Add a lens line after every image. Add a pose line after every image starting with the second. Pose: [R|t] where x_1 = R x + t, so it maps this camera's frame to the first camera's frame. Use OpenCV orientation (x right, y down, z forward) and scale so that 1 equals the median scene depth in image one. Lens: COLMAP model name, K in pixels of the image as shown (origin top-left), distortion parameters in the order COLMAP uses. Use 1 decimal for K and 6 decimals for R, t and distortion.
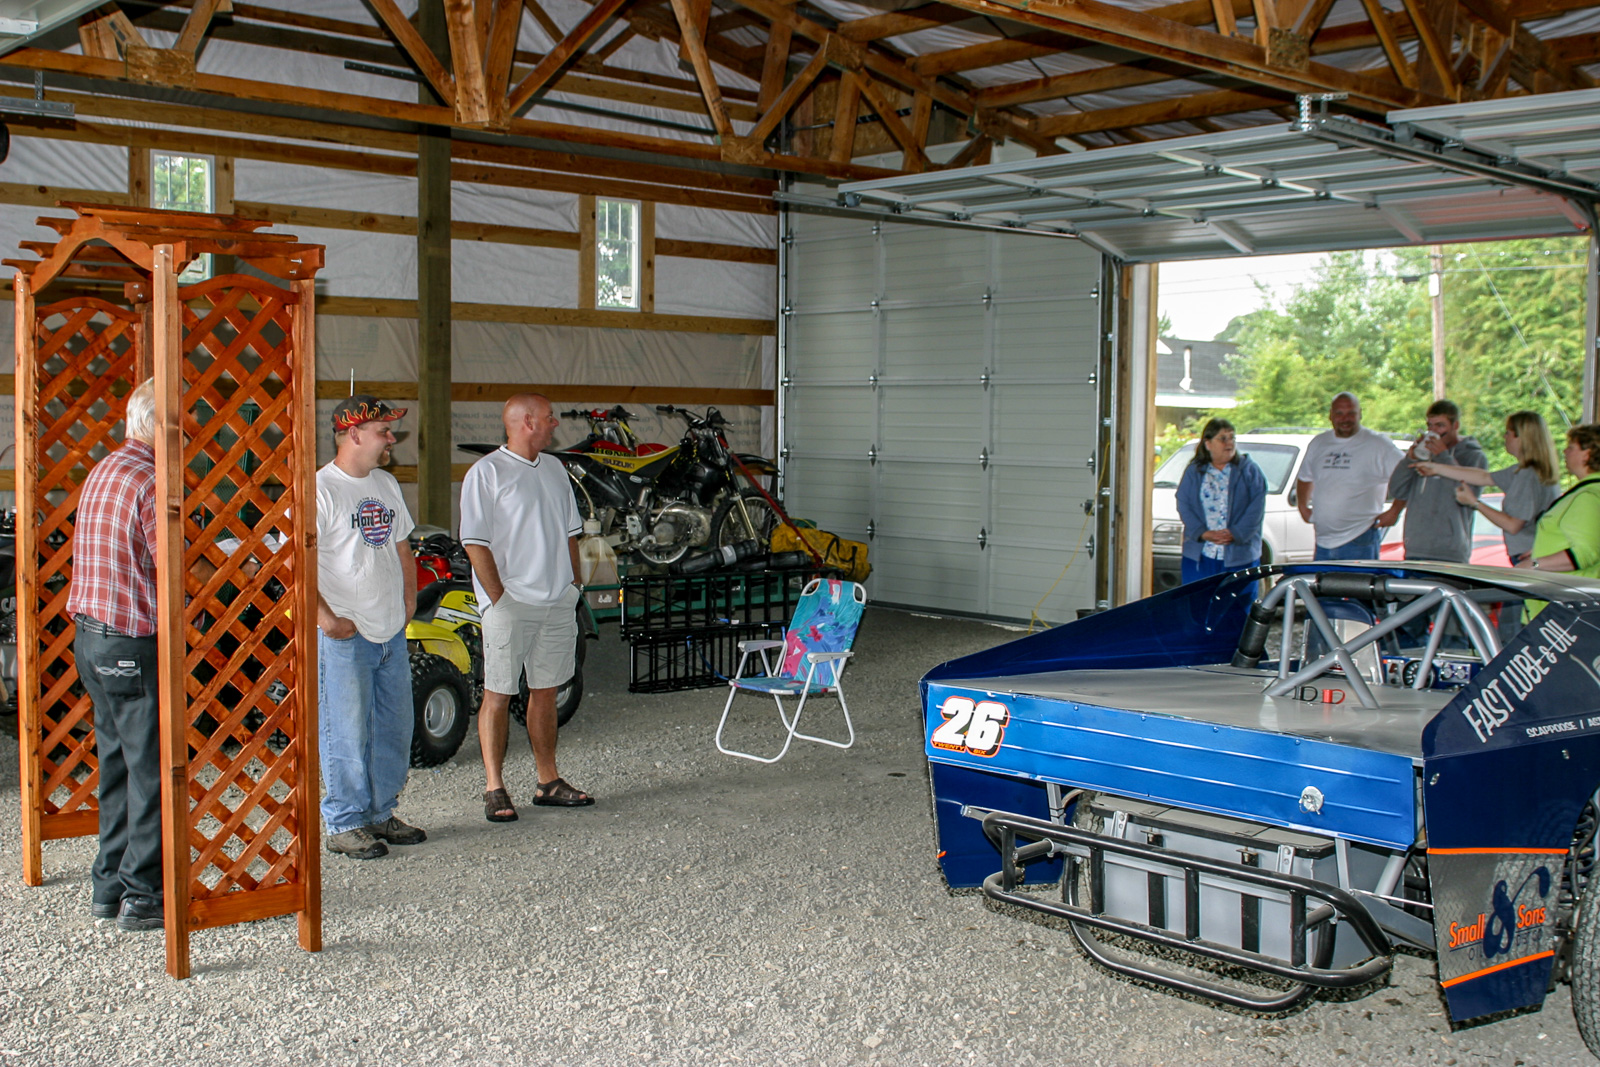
lens RADIAL K [[1773.4, 0, 763.0], [0, 1773.4, 537.3], [0, 0, 1]] dist [-0.024286, -0.032581]
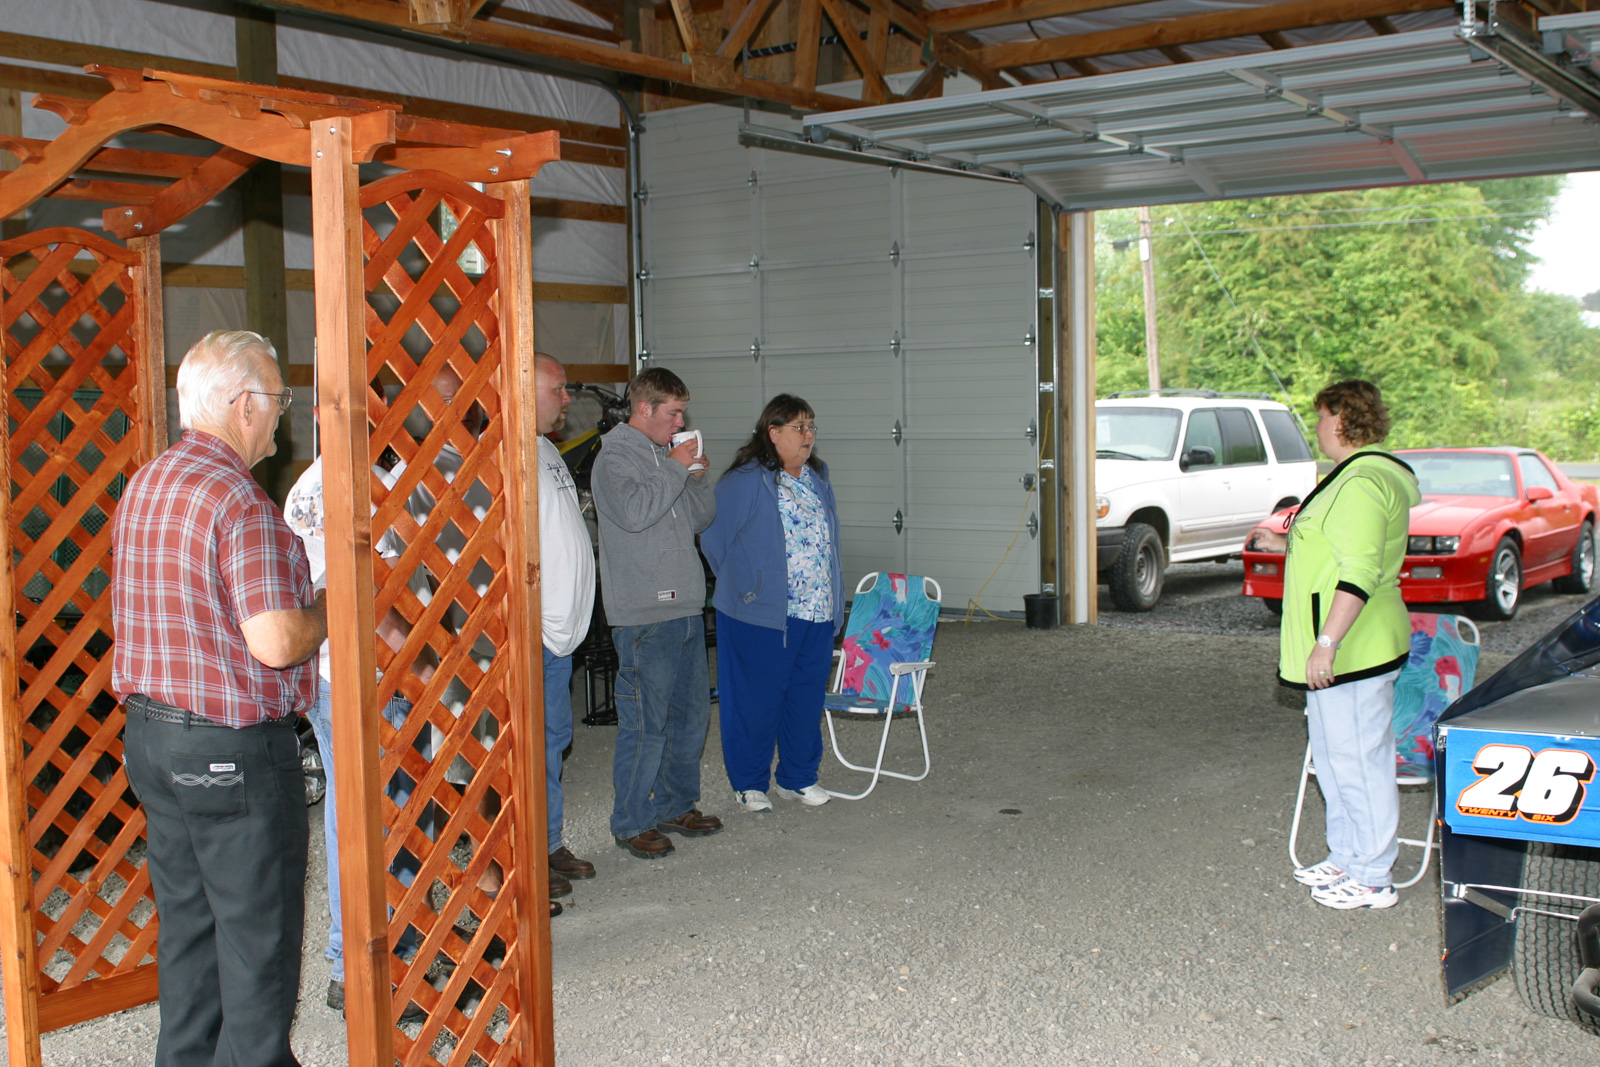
lens RADIAL K [[1773.4, 0, 763.0], [0, 1773.4, 537.3], [0, 0, 1]] dist [-0.024286, -0.032581]
pose [[0.978878, -0.046195, 0.199158, -0.123844], [0.044177, 0.998917, 0.014568, -0.007374], [-0.199615, -0.005462, 0.979859, 0.130402]]
